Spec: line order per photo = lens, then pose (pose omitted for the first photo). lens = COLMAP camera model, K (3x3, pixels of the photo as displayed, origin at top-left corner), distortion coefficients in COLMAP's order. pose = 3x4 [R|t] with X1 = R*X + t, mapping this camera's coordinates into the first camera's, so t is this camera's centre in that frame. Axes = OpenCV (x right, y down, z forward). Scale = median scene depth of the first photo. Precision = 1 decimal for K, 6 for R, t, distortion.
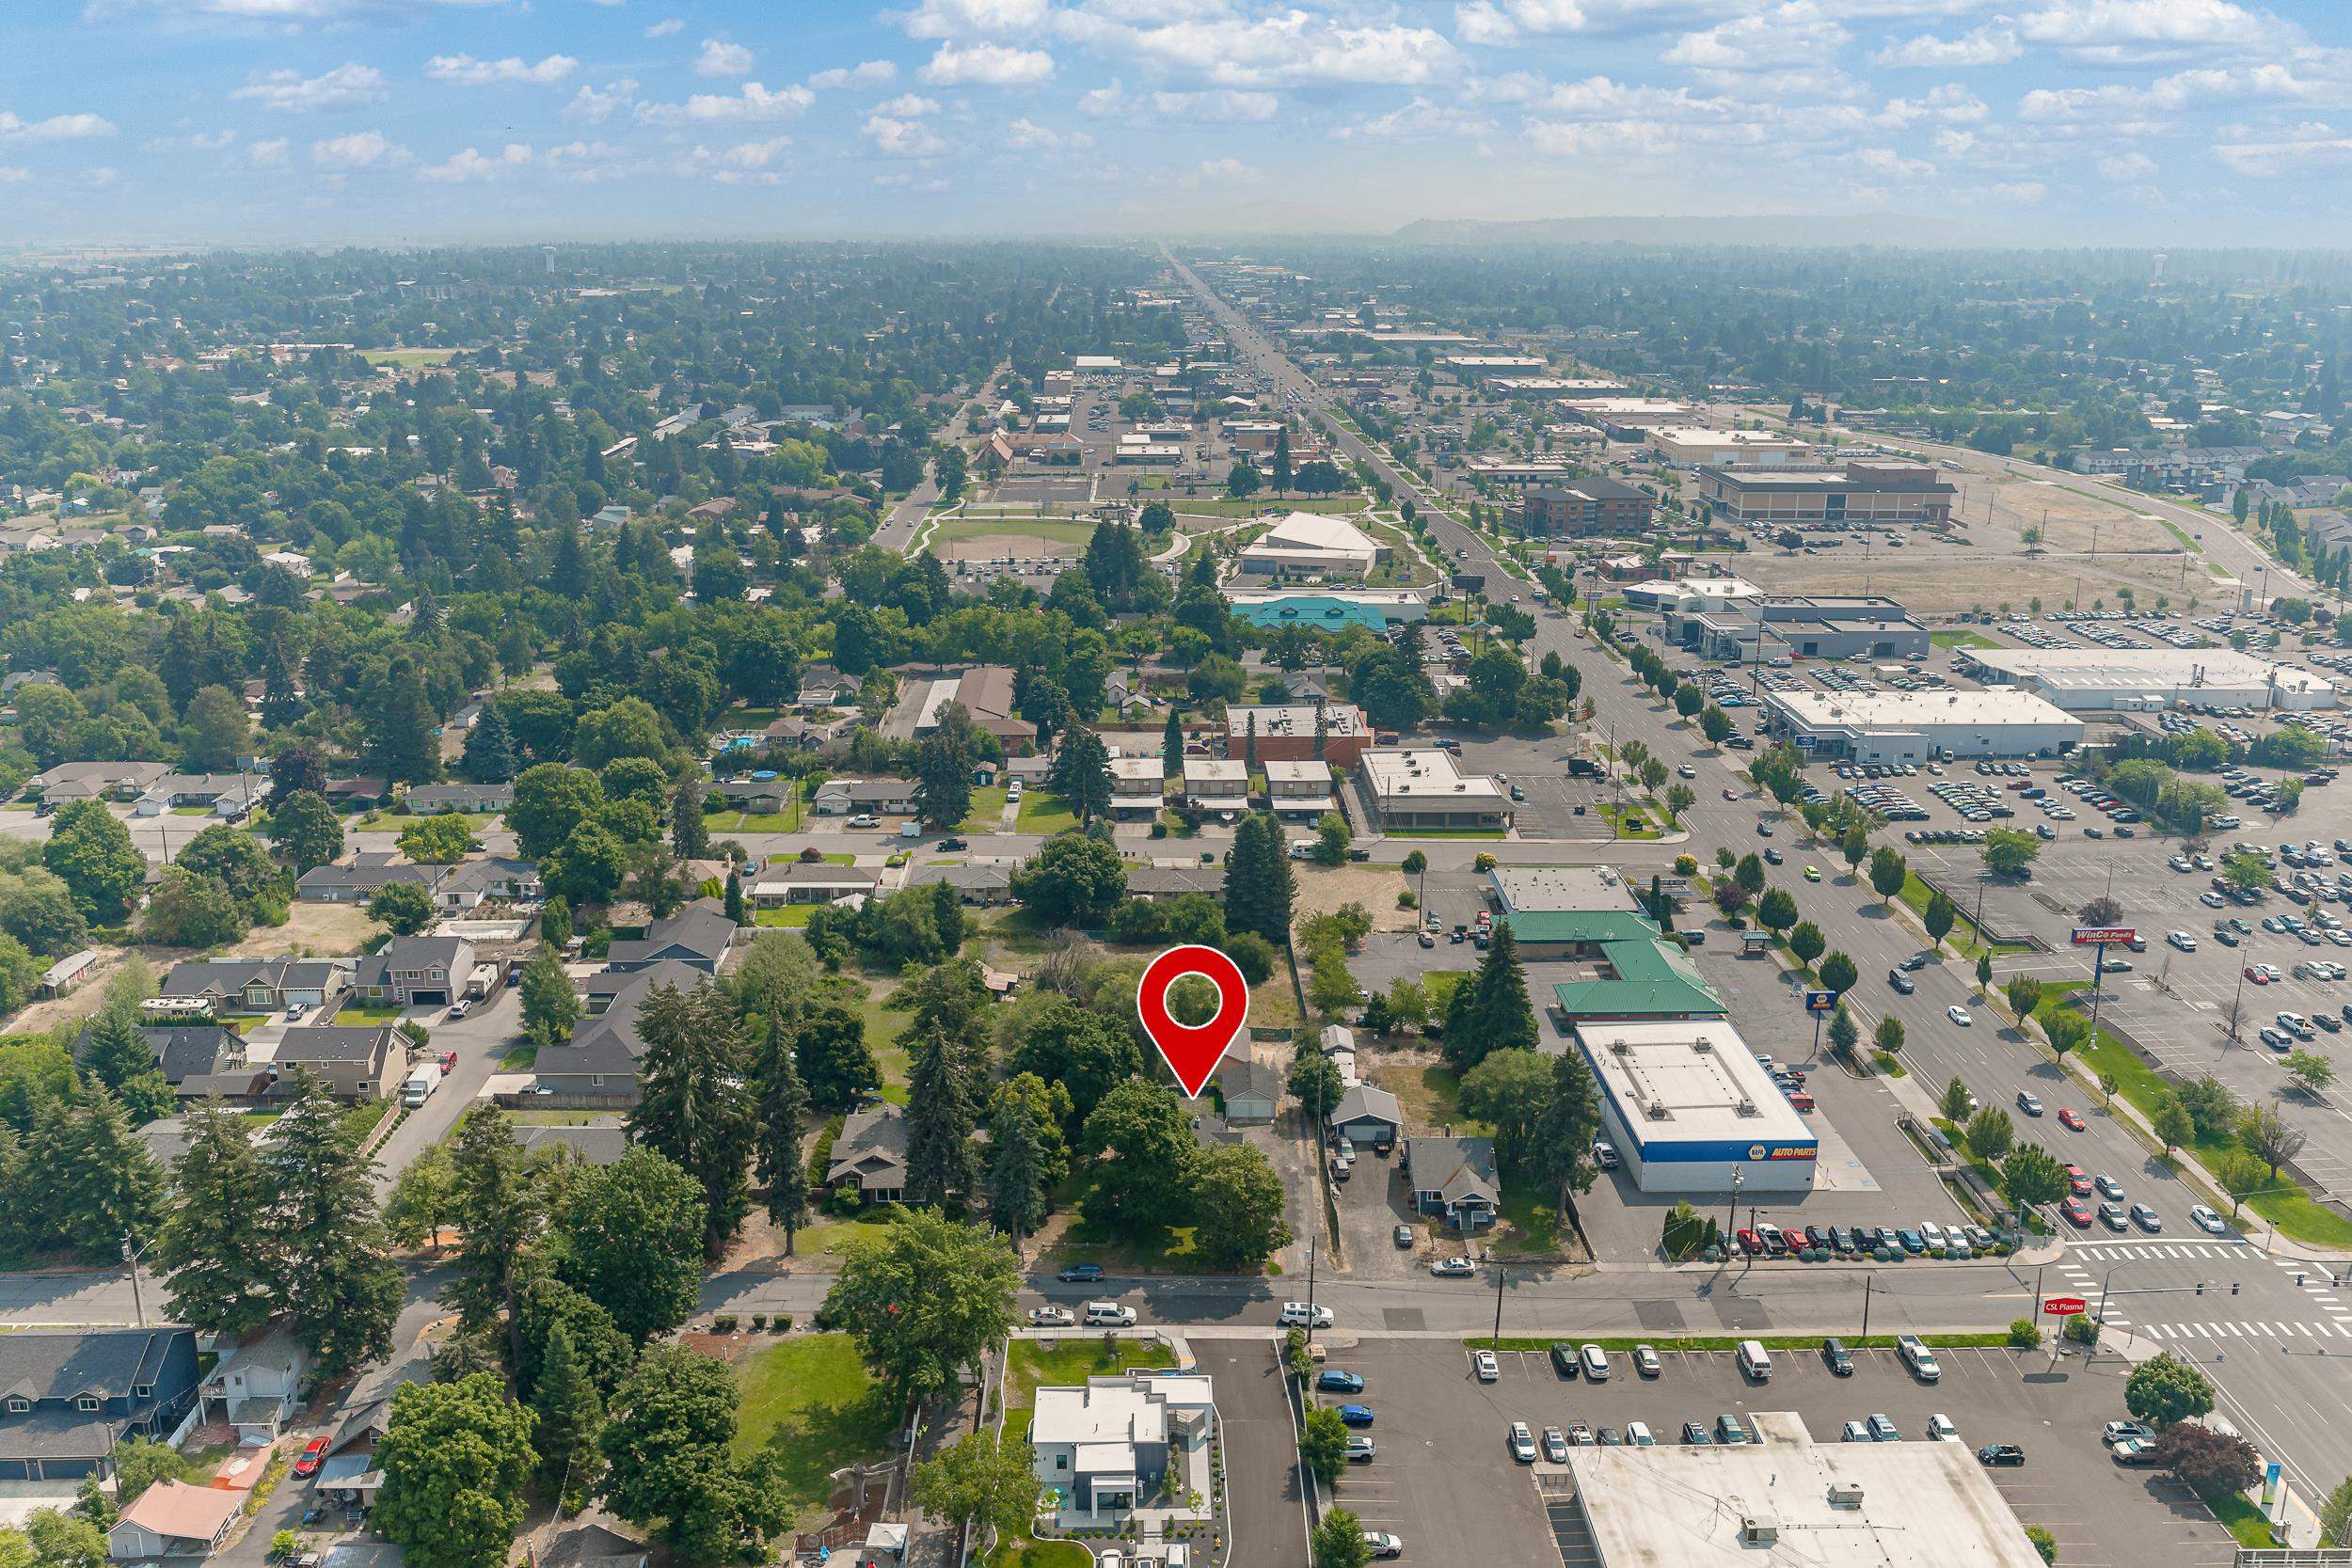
lens RADIAL K [[2026.3, 0, 1176.0], [0, 2026.3, 784.0], [0, 0, 1]] dist [-0.015613, 0.002203]
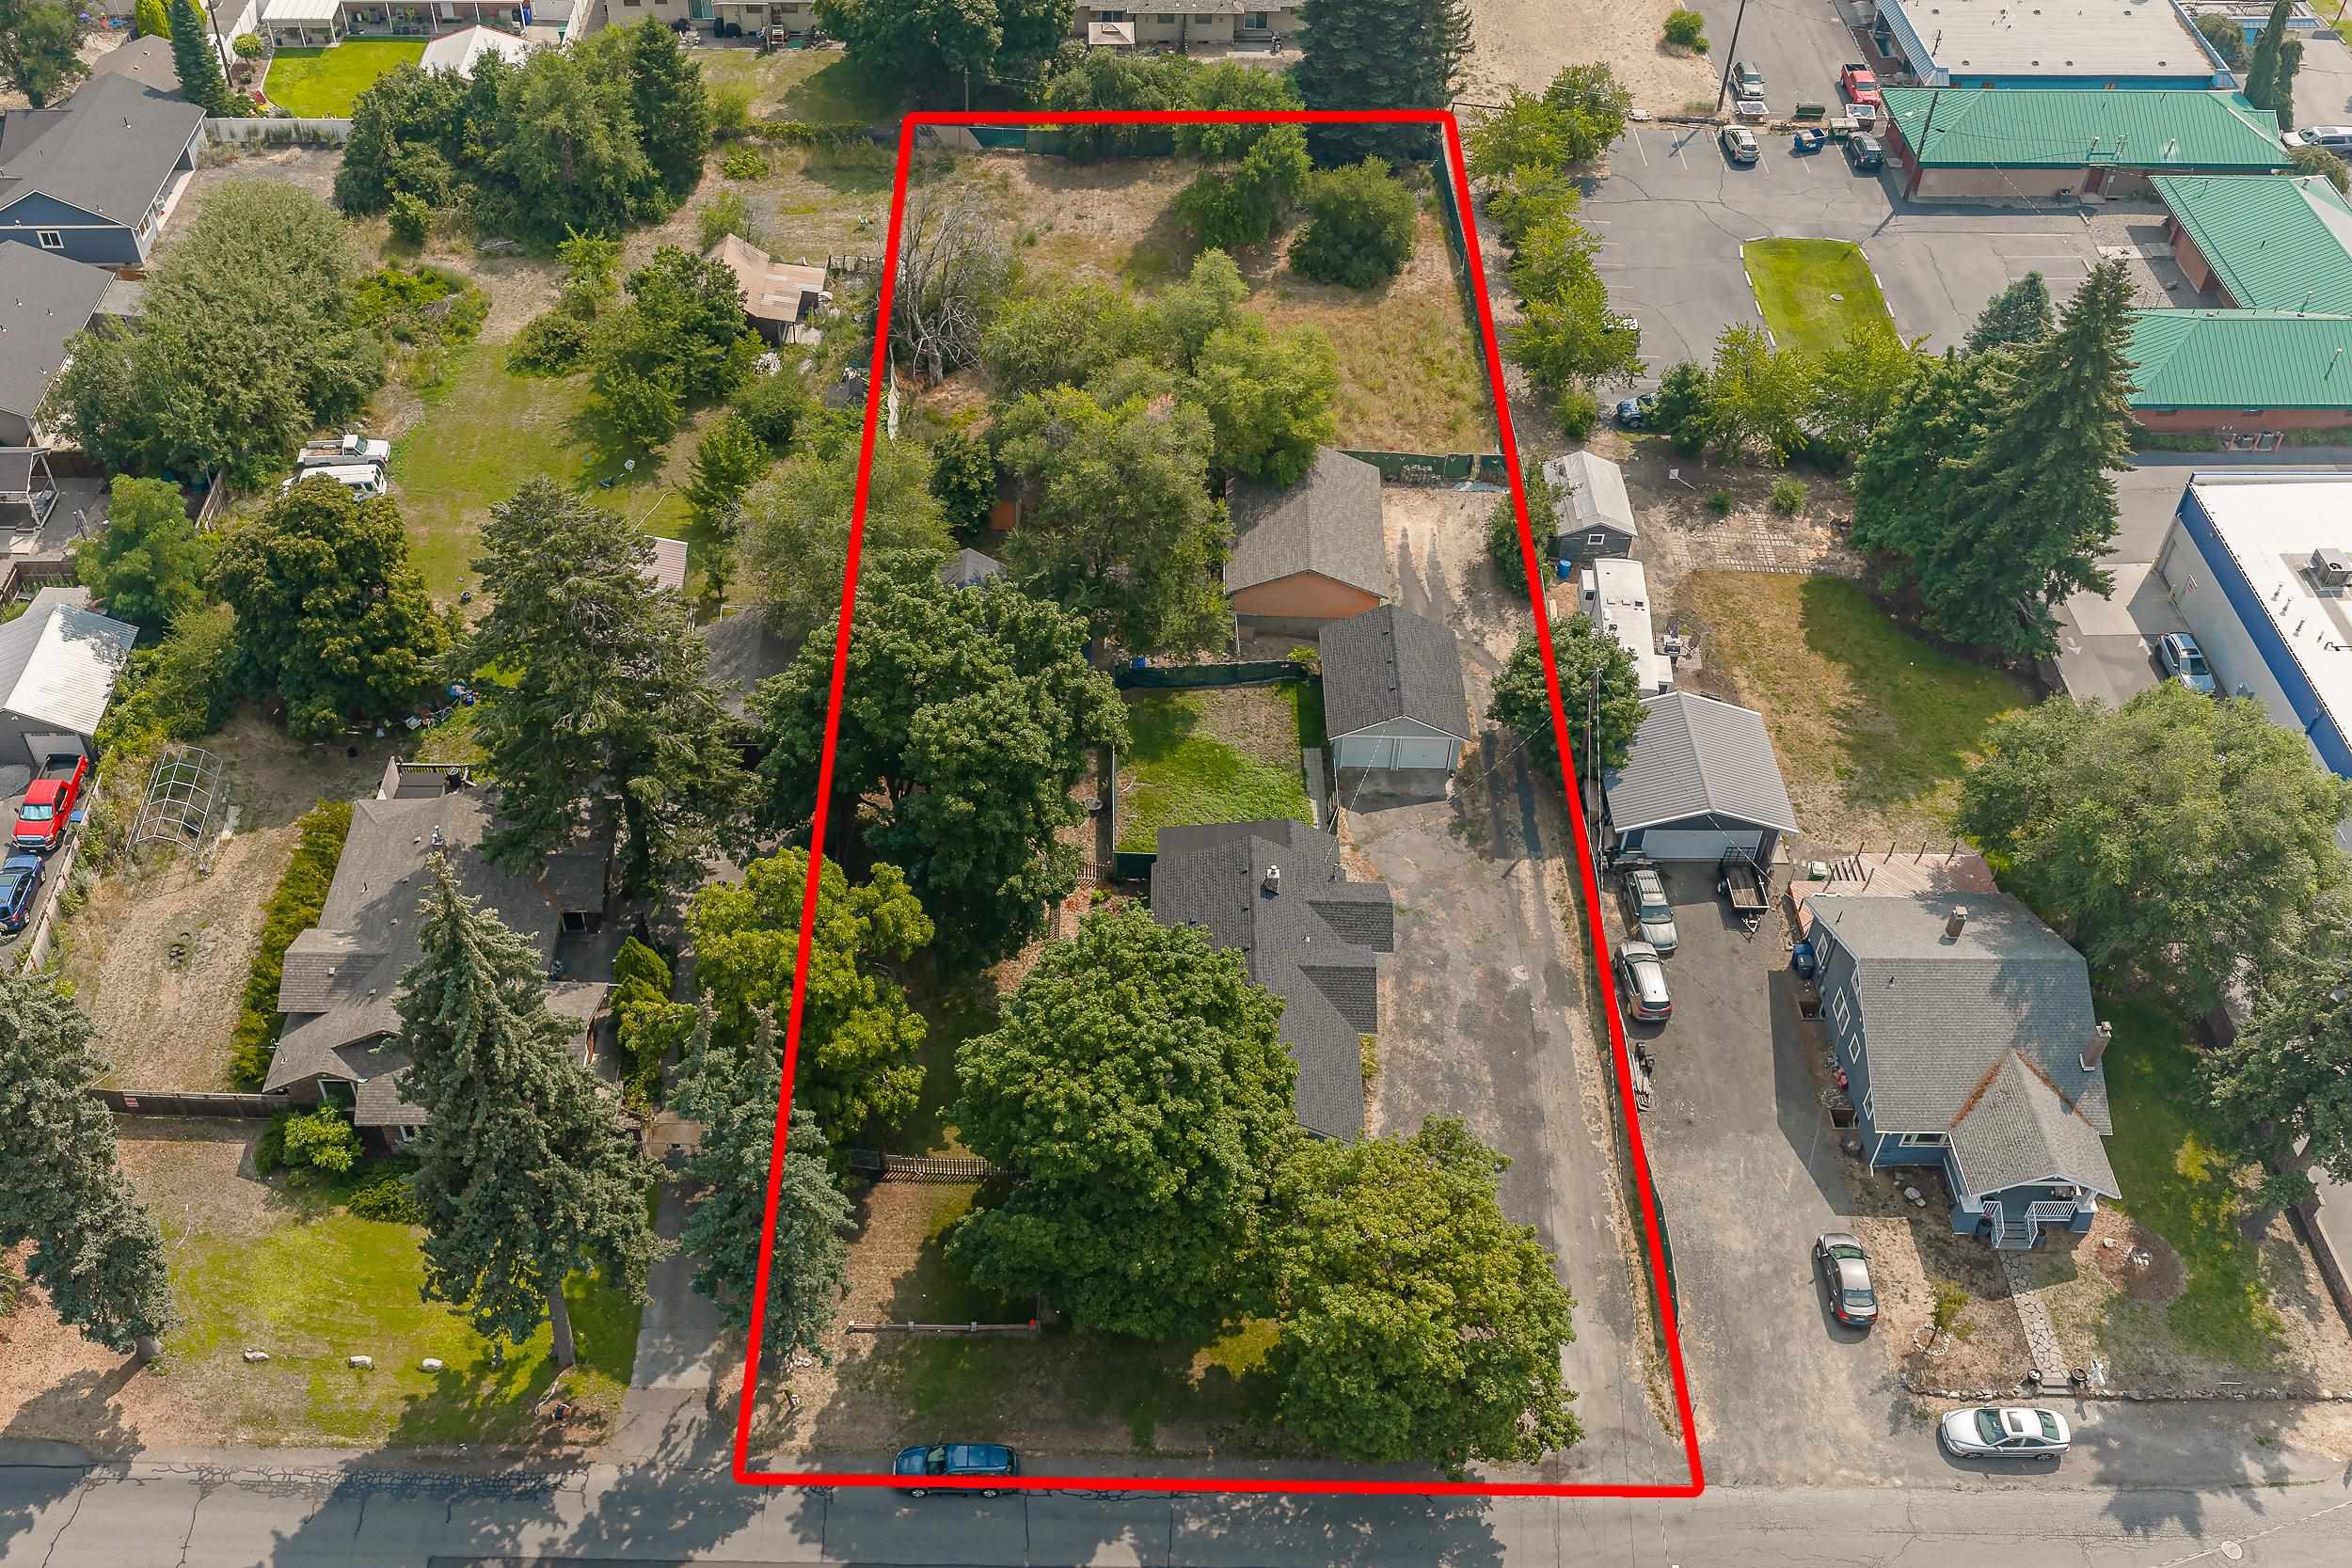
lens RADIAL K [[2262.3, 0, 1047.4], [0, 2262.3, 789.9], [0, 0, 1]] dist [-0.025125, 0.008316]
pose [[0.999551, 0.014106, -0.026426, -0.018088], [-0.000097, 0.883691, 0.468071, -0.037192], [0.029955, -0.467859, 0.883295, 0.580912]]
